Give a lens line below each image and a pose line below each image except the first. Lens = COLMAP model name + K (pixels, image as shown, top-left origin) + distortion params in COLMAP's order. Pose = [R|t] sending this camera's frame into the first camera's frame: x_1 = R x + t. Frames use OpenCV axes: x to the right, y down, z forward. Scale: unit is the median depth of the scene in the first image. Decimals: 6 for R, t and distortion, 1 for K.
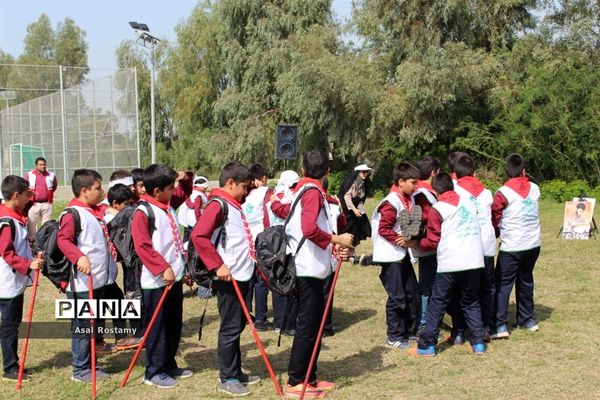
lens RADIAL K [[785.0, 0, 300.0], [0, 785.0, 200.0], [0, 0, 1]] dist [-0.033575, -0.028098]
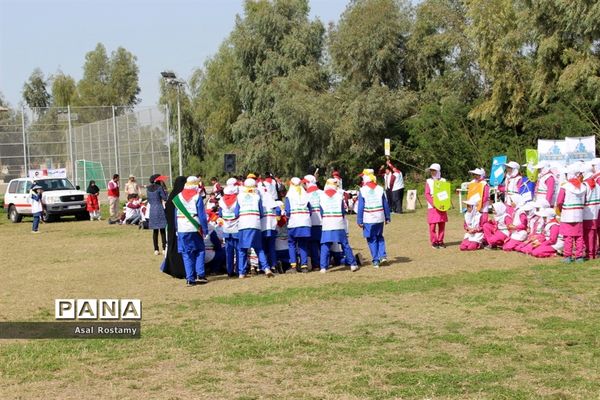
lens RADIAL K [[785.0, 0, 300.0], [0, 785.0, 200.0], [0, 0, 1]] dist [-0.033575, -0.028098]
pose [[0.997354, -0.020400, -0.069777, 0.107606], [0.019984, 0.999778, -0.006646, 0.011316], [0.069897, 0.005234, 0.997540, -0.329365]]
